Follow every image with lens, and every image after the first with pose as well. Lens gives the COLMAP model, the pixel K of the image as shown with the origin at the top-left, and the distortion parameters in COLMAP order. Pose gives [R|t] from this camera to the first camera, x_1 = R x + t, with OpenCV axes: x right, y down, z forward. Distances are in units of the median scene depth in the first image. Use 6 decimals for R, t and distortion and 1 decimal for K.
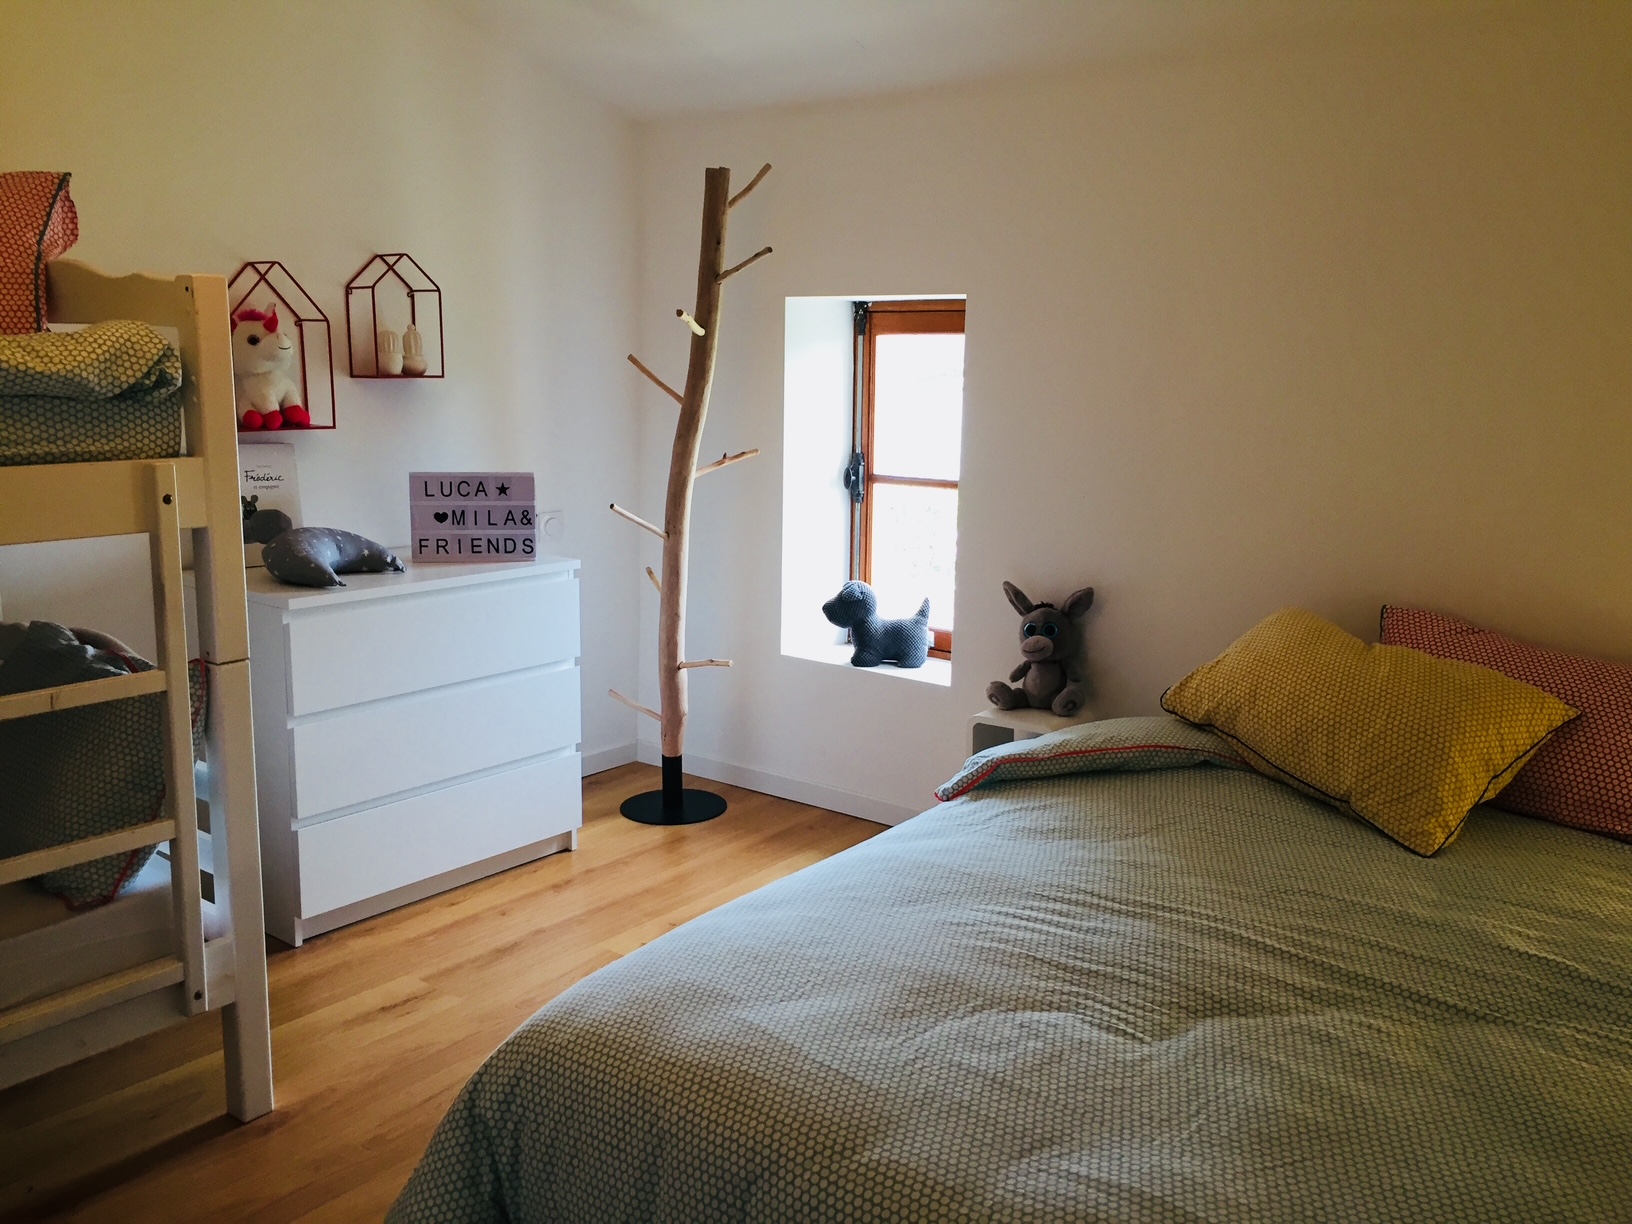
lens RADIAL K [[1418.9, 0, 816.0], [0, 1418.9, 612.0], [0, 0, 1]] dist [0.110130, -0.125705]
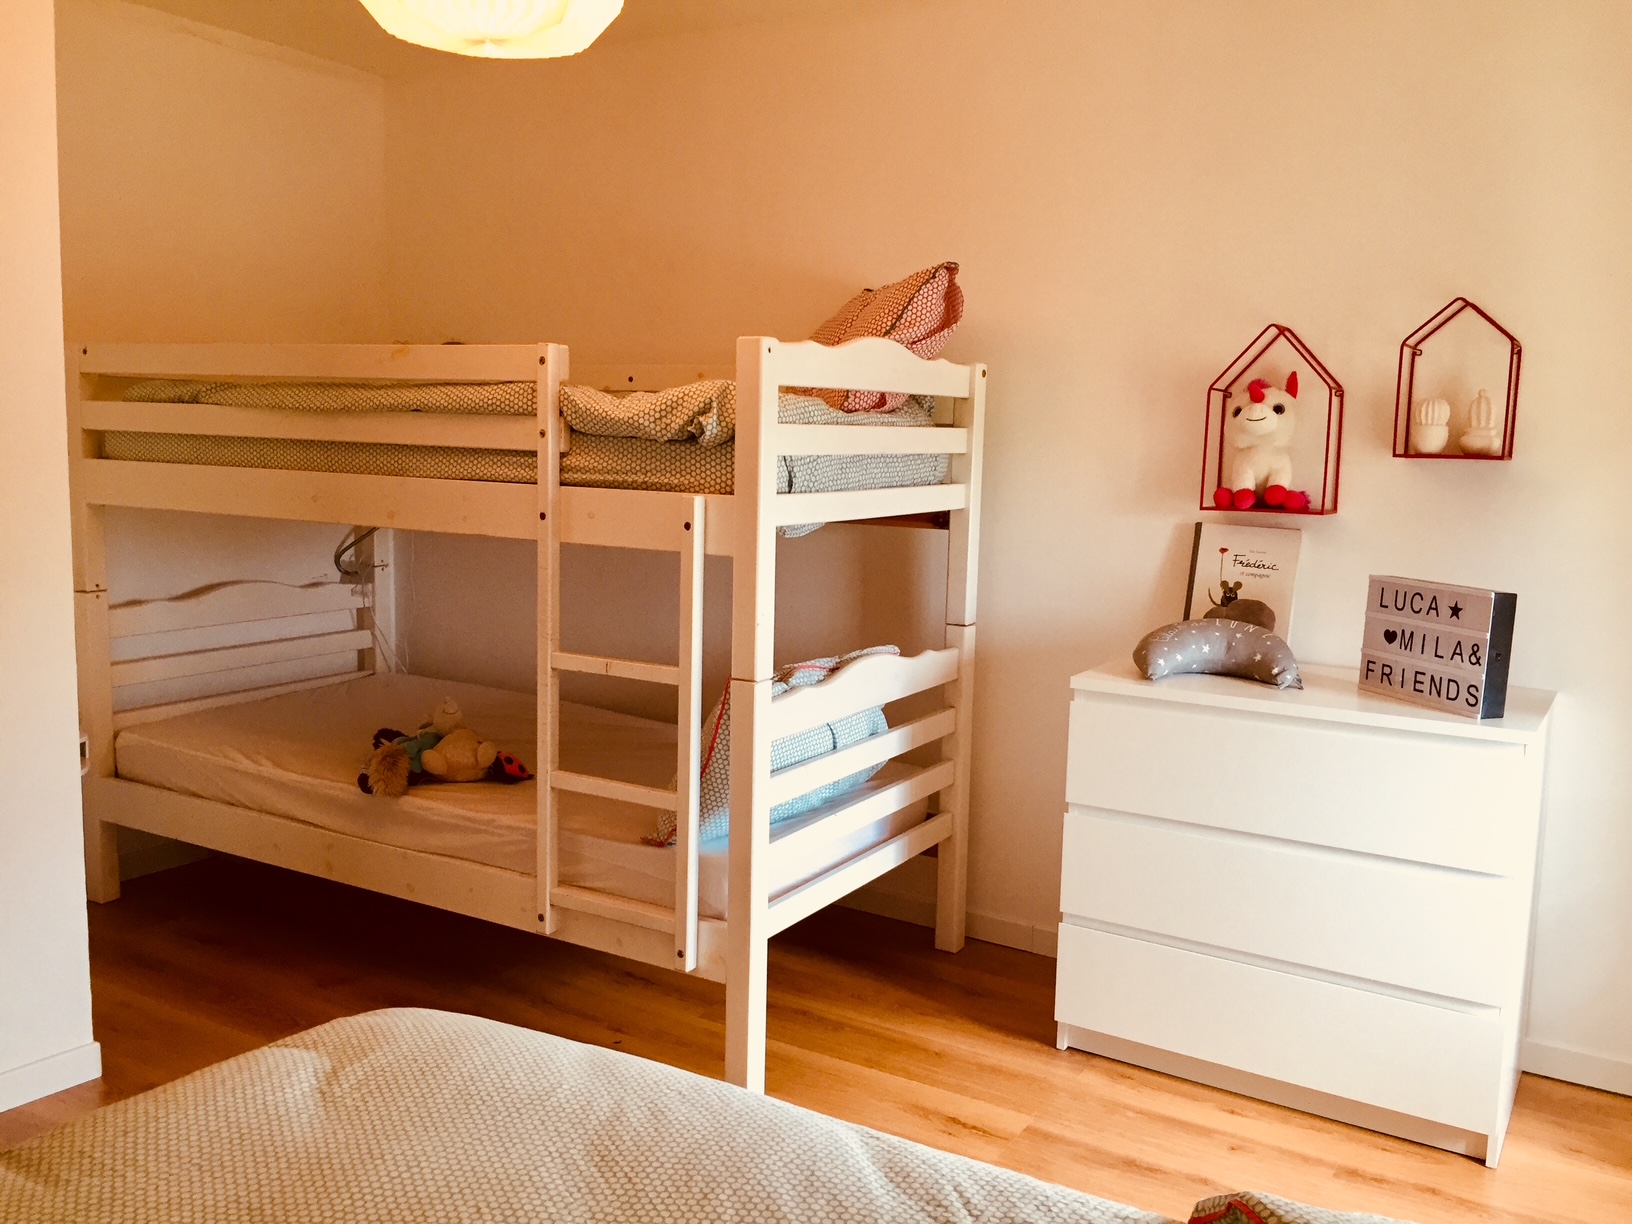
lens RADIAL K [[1418.9, 0, 816.0], [0, 1418.9, 612.0], [0, 0, 1]] dist [0.110130, -0.125705]
pose [[0.117019, 0.110958, -0.986912, 0.480535], [-0.205124, 0.975012, 0.085298, -0.086034], [0.971715, 0.192457, 0.136855, 0.628398]]
